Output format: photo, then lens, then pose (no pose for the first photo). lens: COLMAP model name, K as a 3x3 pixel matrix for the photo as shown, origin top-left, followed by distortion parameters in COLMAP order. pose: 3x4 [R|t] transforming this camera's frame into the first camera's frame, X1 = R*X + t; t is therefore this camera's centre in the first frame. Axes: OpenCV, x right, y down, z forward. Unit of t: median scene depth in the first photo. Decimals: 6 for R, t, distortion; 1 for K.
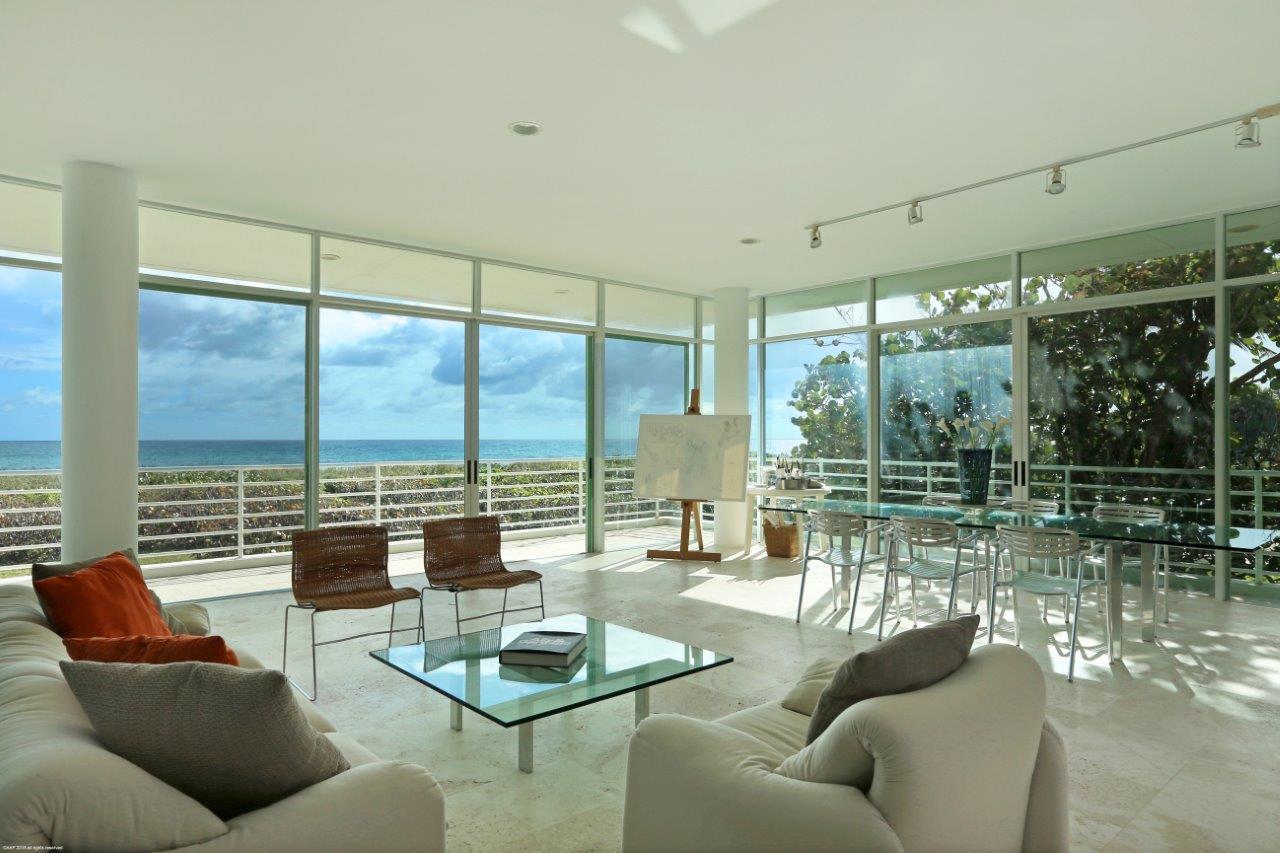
lens RADIAL K [[770.9, 0, 640.0], [0, 770.9, 426.5], [0, 0, 1]] dist [0.005511, 0.001890]
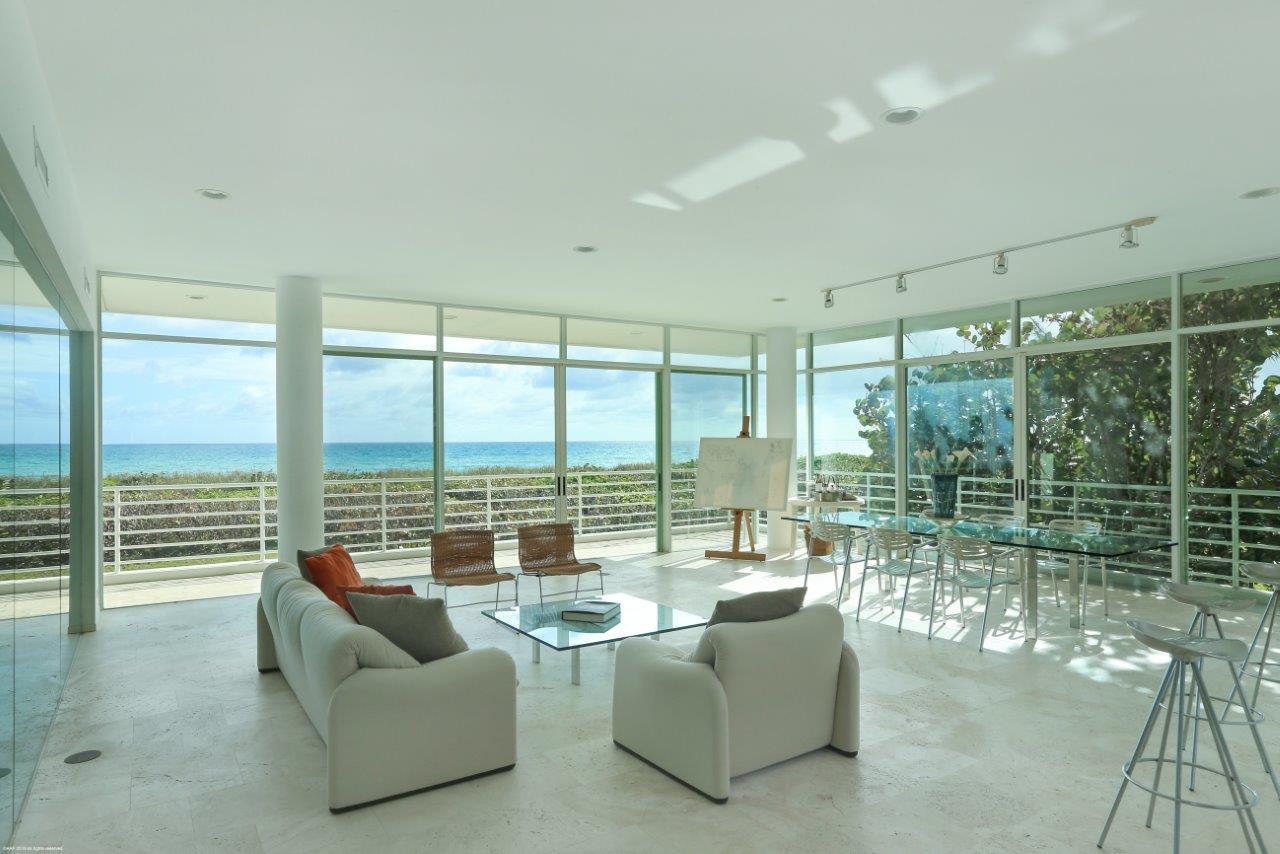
lens RADIAL K [[770.9, 0, 640.0], [0, 770.9, 427.0], [0, 0, 1]] dist [0.005511, 0.001890]
pose [[0.990791, -0.005295, -0.135299, 0.073828], [0.005080, 0.999985, -0.001930, -0.030990], [0.135307, 0.001225, 0.990803, -0.206102]]
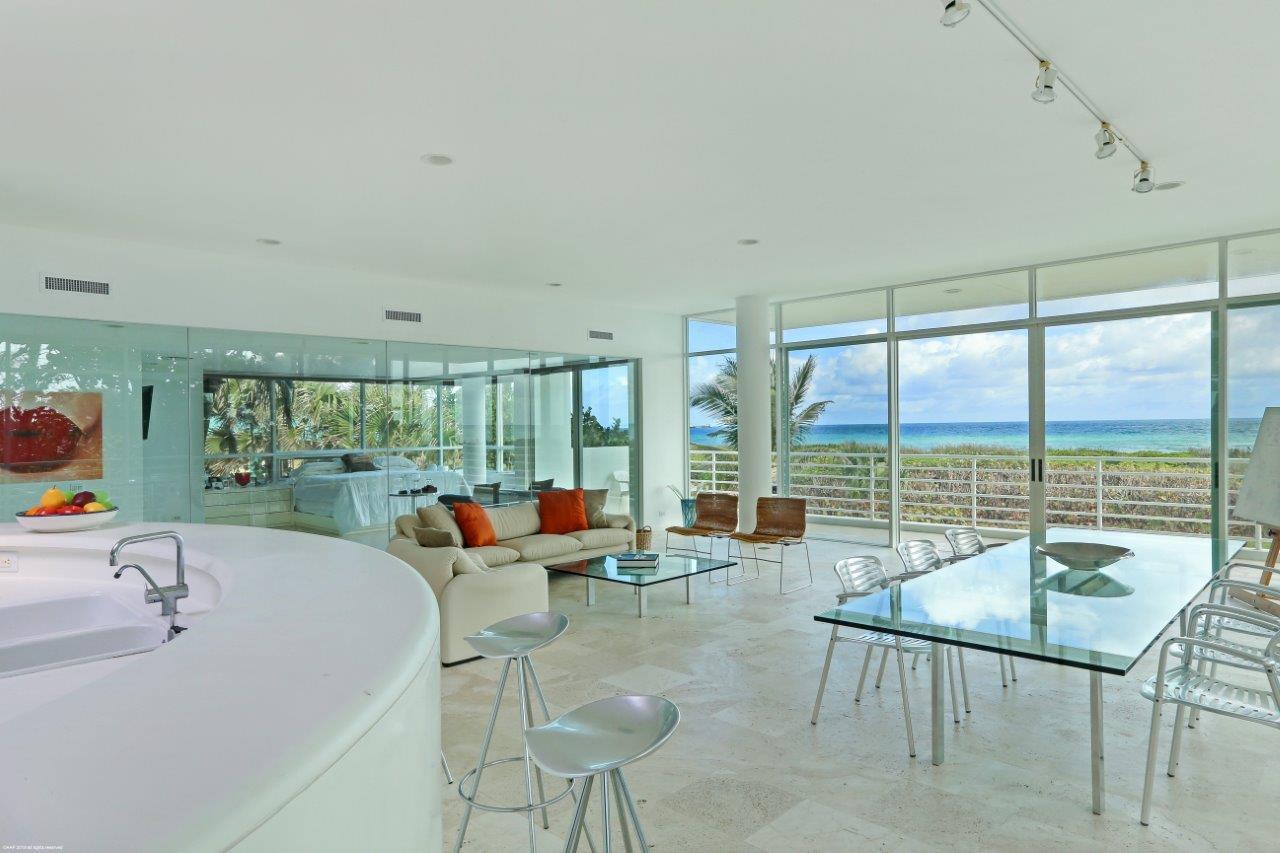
lens RADIAL K [[770.9, 0, 640.0], [0, 770.9, 426.5], [0, 0, 1]] dist [0.005511, 0.001890]
pose [[0.095309, 0.004963, -0.995435, 0.730525], [0.030097, 0.999516, 0.007865, -0.023738], [0.994993, -0.030710, 0.095114, 0.352452]]
